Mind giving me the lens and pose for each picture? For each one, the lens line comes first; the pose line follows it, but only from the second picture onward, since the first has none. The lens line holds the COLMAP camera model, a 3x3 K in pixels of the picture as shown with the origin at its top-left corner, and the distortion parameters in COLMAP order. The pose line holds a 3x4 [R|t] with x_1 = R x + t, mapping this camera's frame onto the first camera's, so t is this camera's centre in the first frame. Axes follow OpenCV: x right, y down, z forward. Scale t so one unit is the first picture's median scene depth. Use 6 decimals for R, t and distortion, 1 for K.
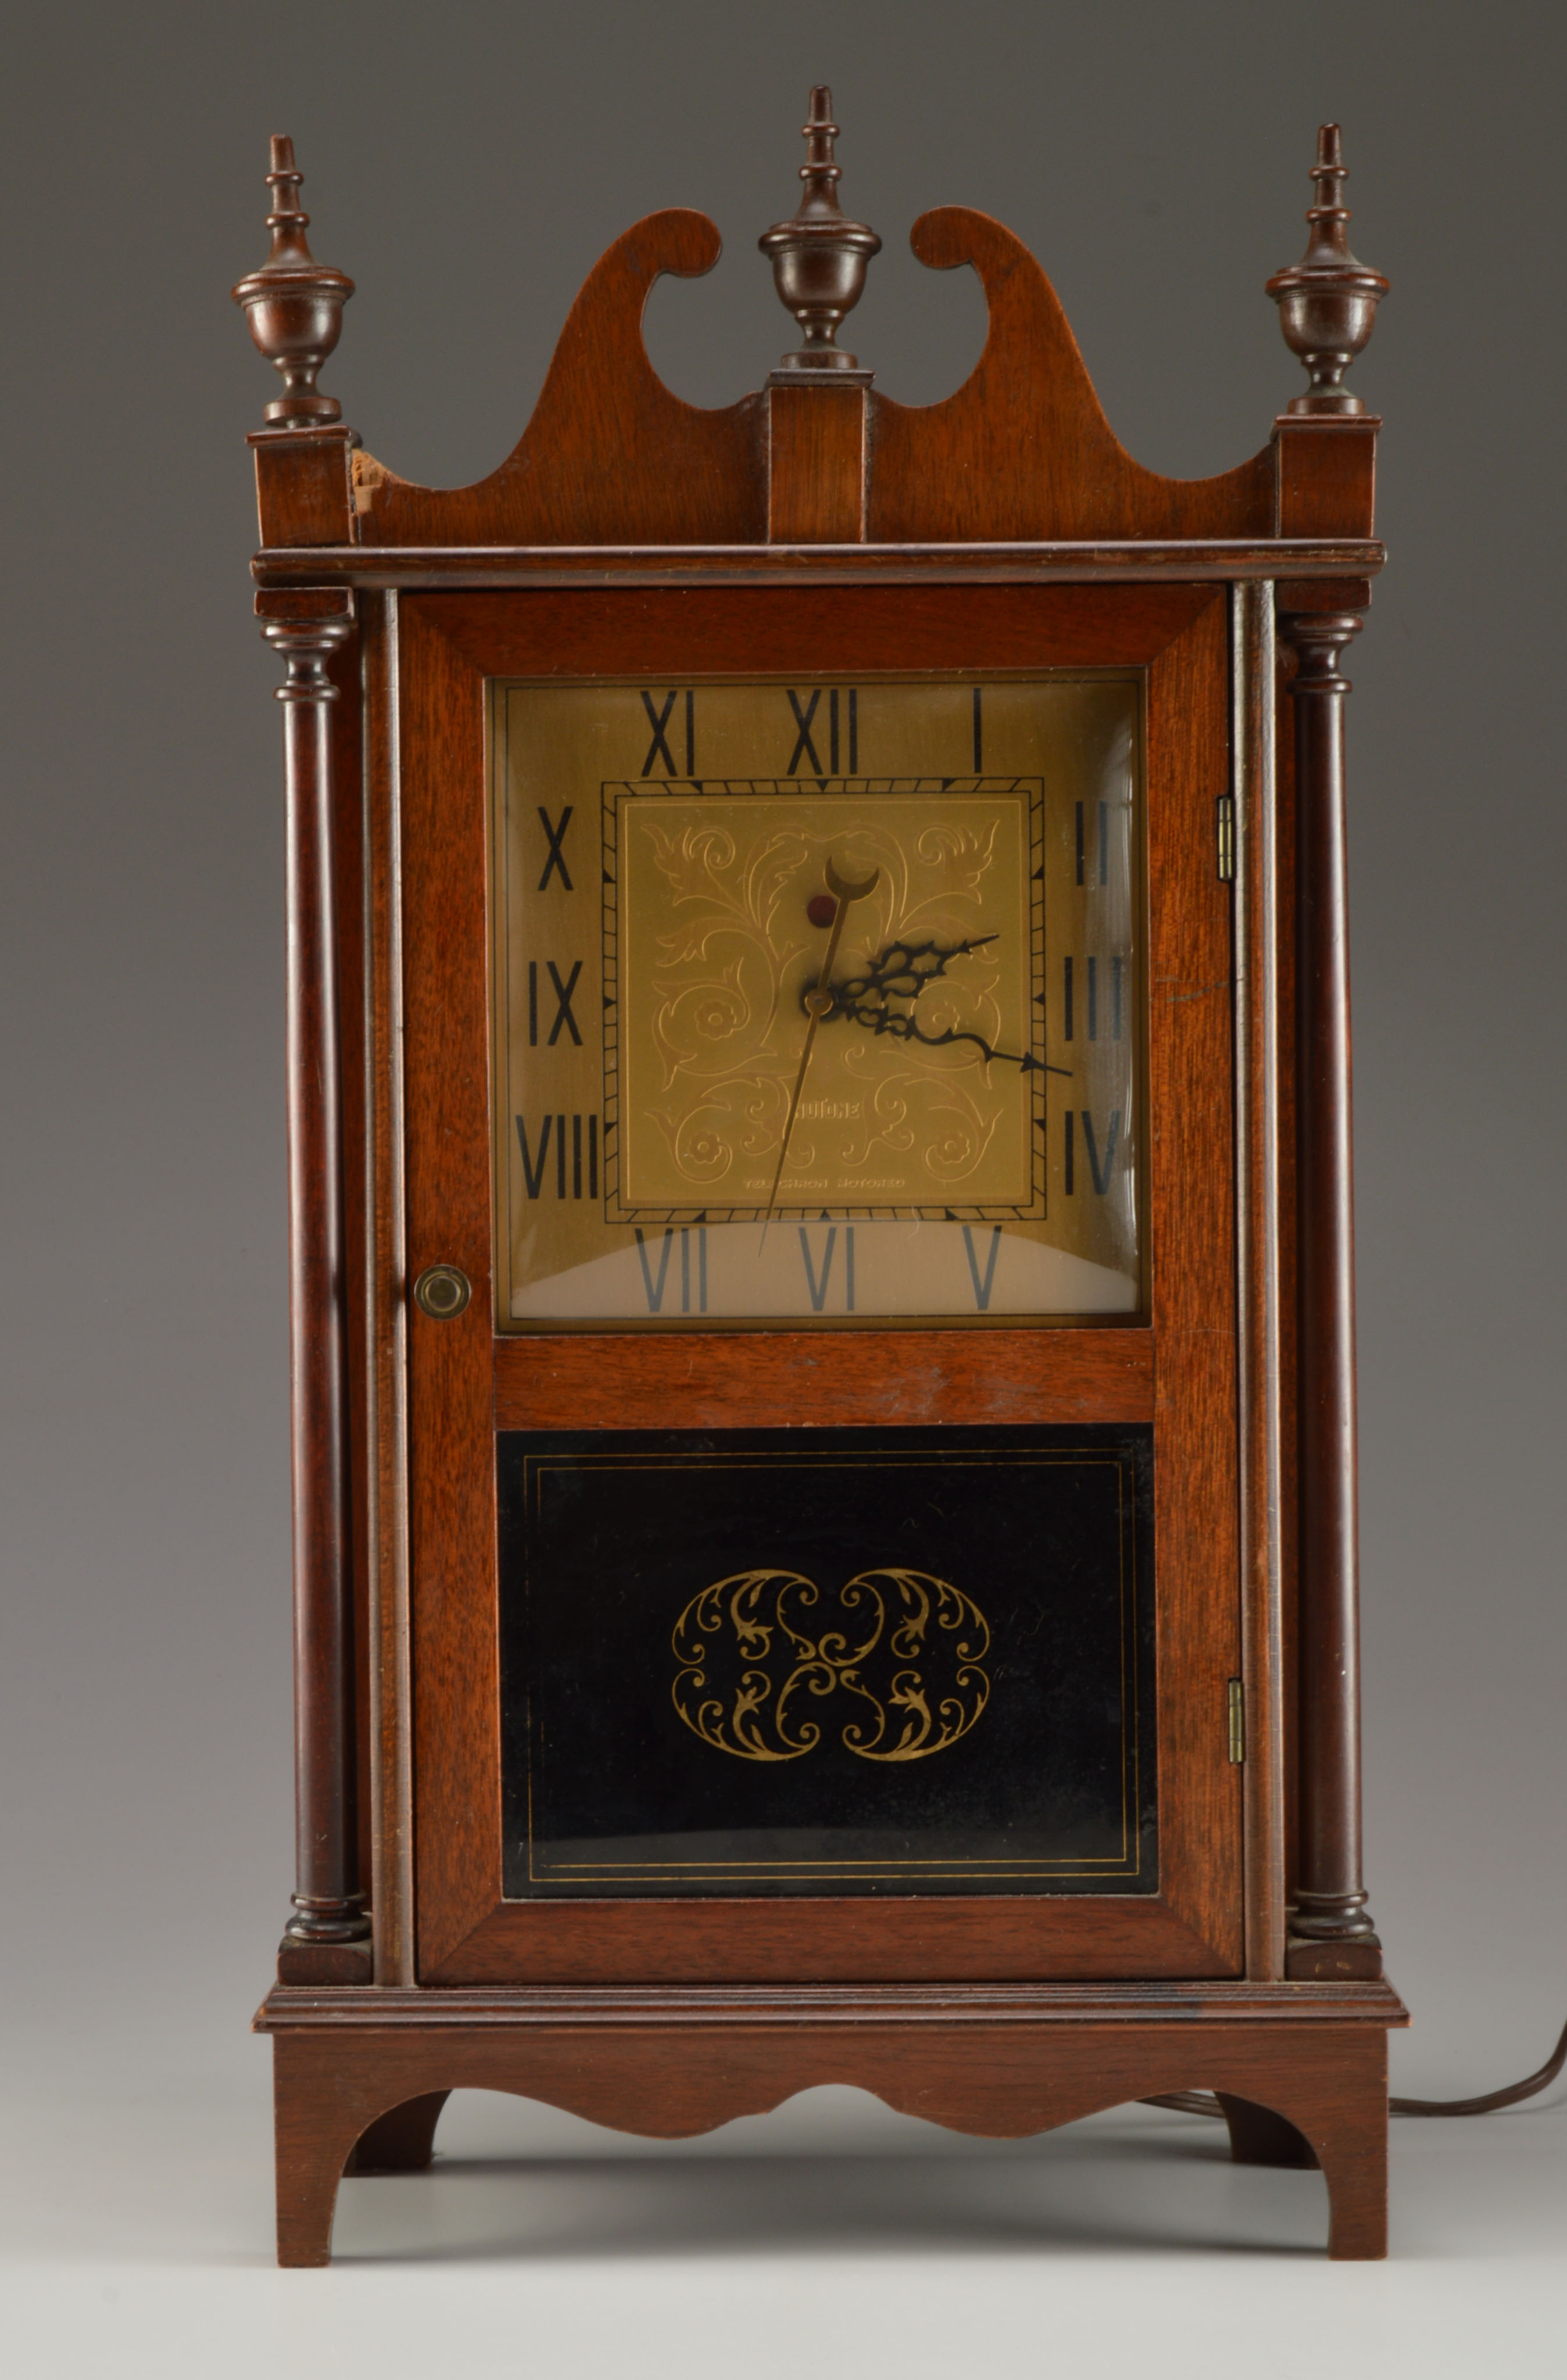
lens RADIAL K [[4978.9, 0, 773.4], [0, 4978.9, 1188.8], [0, 0, 1]] dist [0.065274, 0.000000]
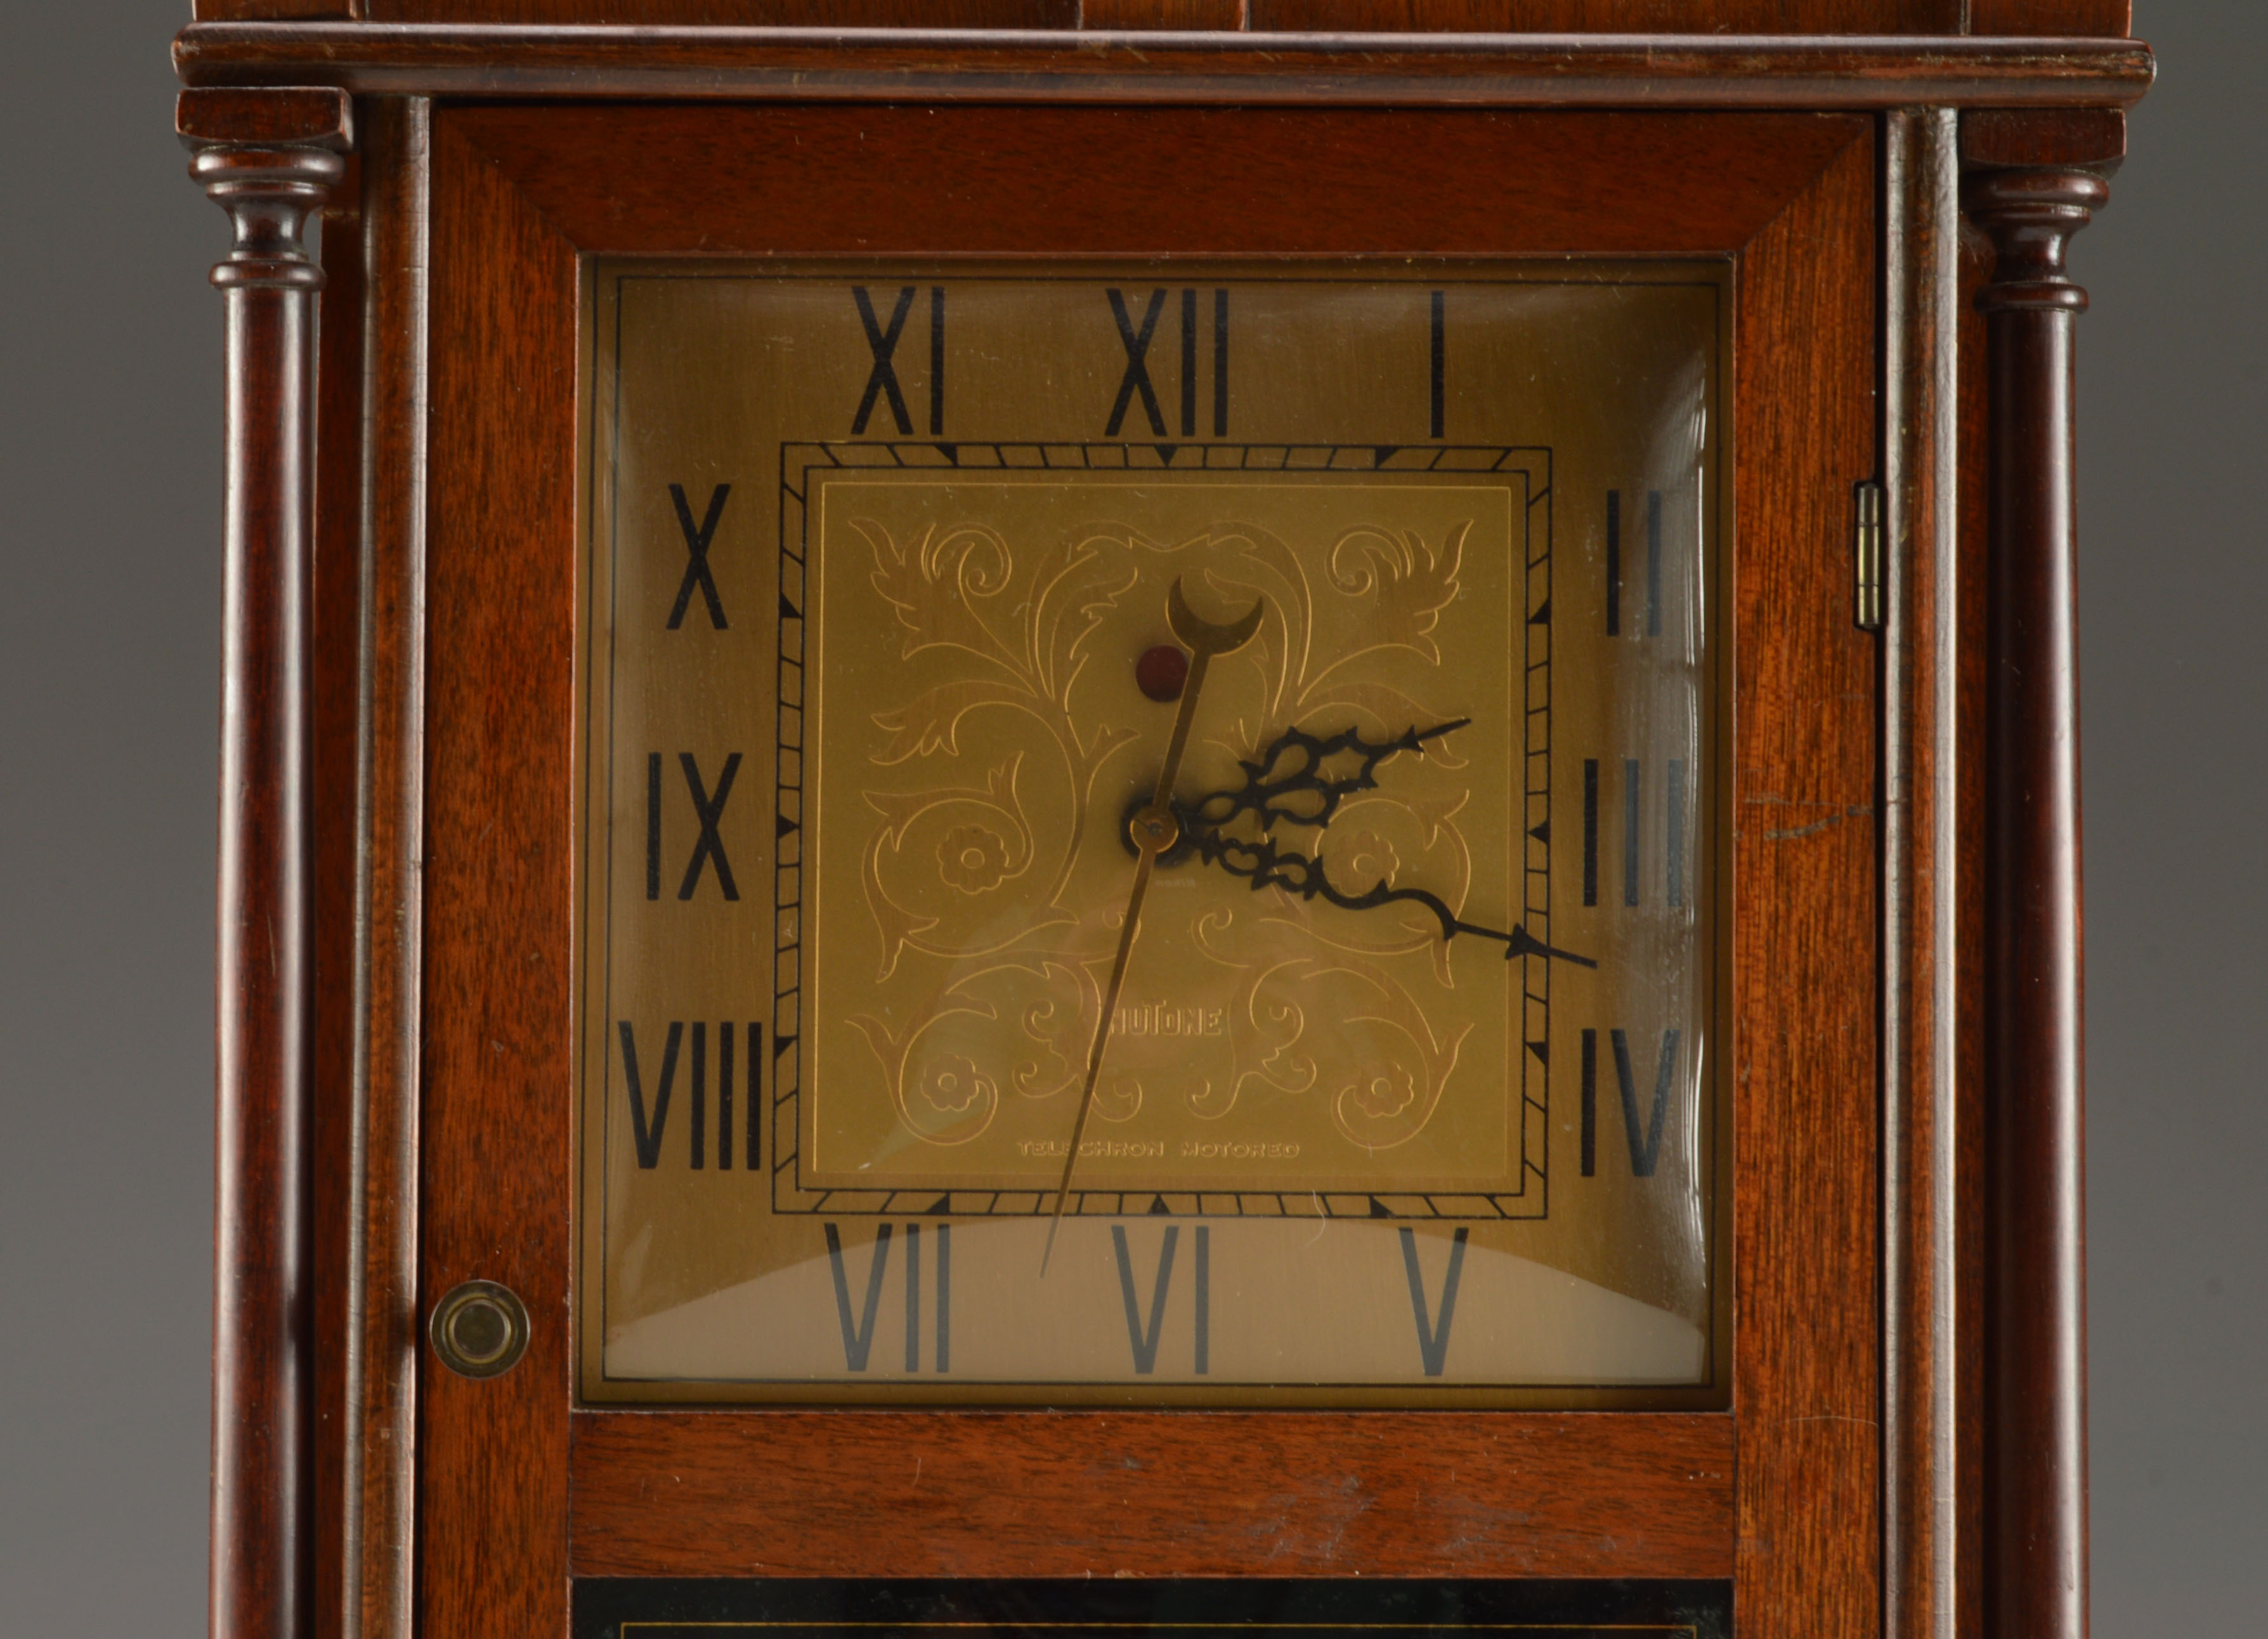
lens RADIAL K [[5924.8, 0, 1174.3], [0, 5924.8, 890.5], [0, 0, 1]] dist [0.038444, 0.000000]
pose [[0.999723, 0.016607, 0.016695, 0.000200], [-0.015495, 0.997786, -0.064676, 0.013314], [-0.017732, 0.064400, 0.997767, 0.322910]]
